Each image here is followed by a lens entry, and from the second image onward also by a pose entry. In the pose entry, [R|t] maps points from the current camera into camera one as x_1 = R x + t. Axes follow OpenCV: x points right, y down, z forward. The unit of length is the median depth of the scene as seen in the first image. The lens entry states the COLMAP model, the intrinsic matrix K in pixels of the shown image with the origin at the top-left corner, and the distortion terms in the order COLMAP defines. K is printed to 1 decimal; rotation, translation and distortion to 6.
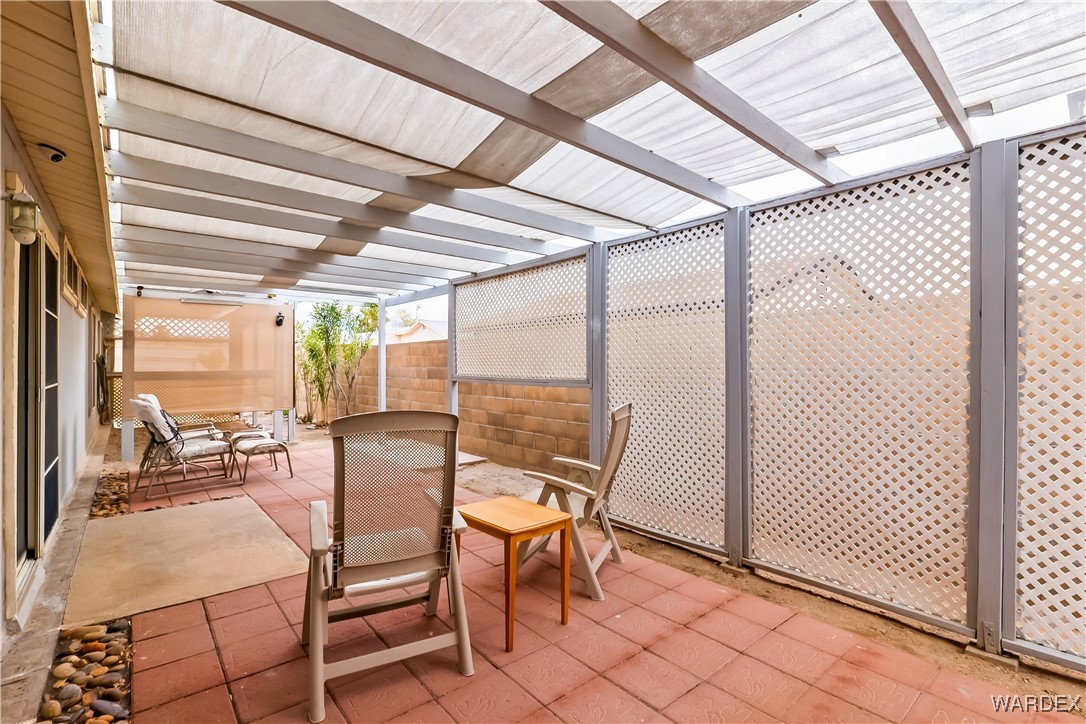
lens RADIAL K [[493.3, 0, 542.1], [0, 493.3, 363.0], [0, 0, 1]] dist [0.000720, 0.000070]
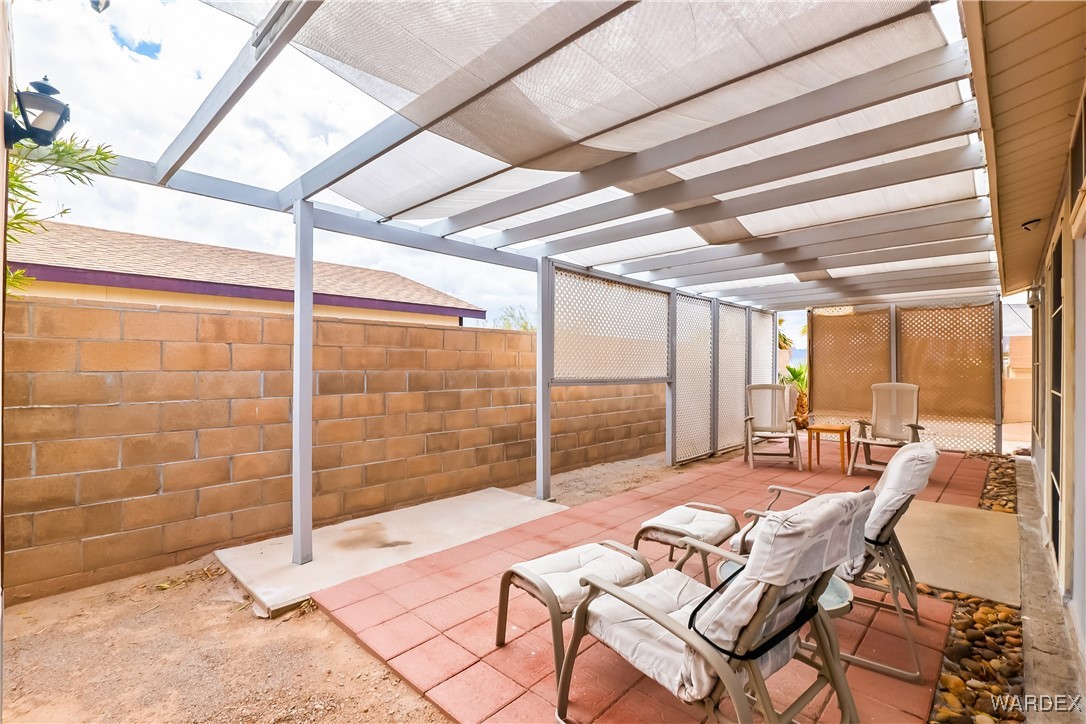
lens RADIAL K [[493.3, 0, 544.8], [0, 493.3, 369.0], [0, 0, 1]] dist [0.000720, 0.000070]
pose [[-0.105909, -0.004812, 0.994364, -1.026655], [-0.006410, 0.999971, 0.004156, 0.004756], [-0.994355, -0.005934, -0.105937, 1.158285]]
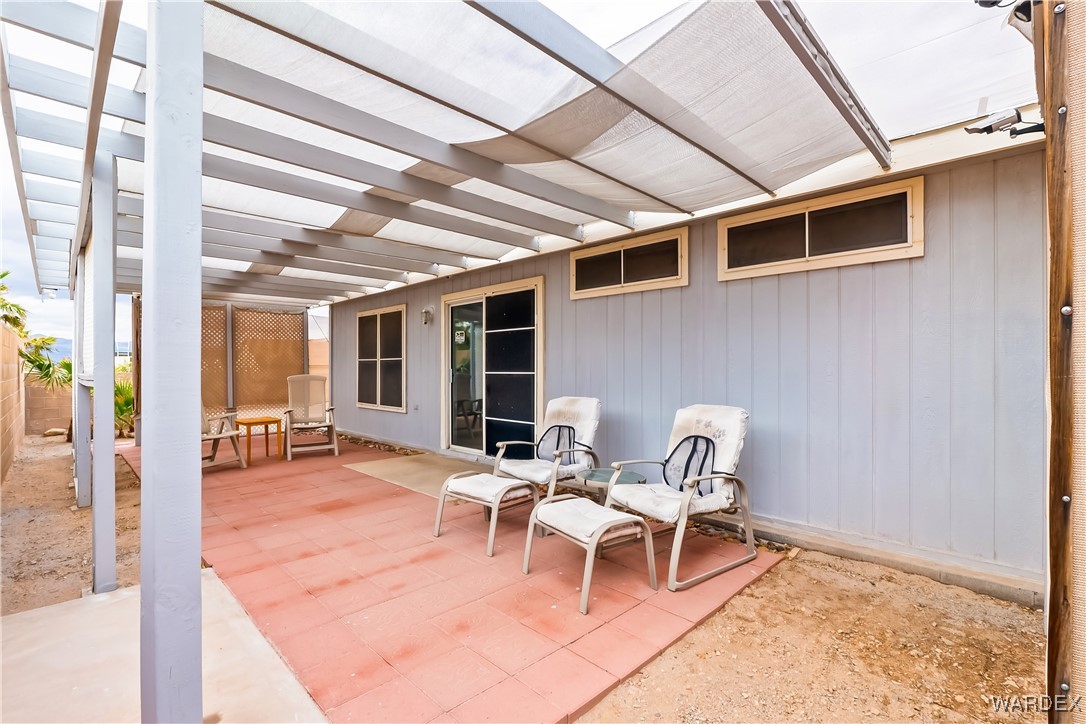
lens RADIAL K [[493.3, 0, 546.1], [0, 493.3, 365.1], [0, 0, 1]] dist [0.000720, 0.000070]
pose [[-0.996915, 0.003448, -0.078409, -0.390402], [0.004269, 0.999938, -0.010311, 0.033259], [0.078368, -0.010614, -0.996868, 1.716385]]
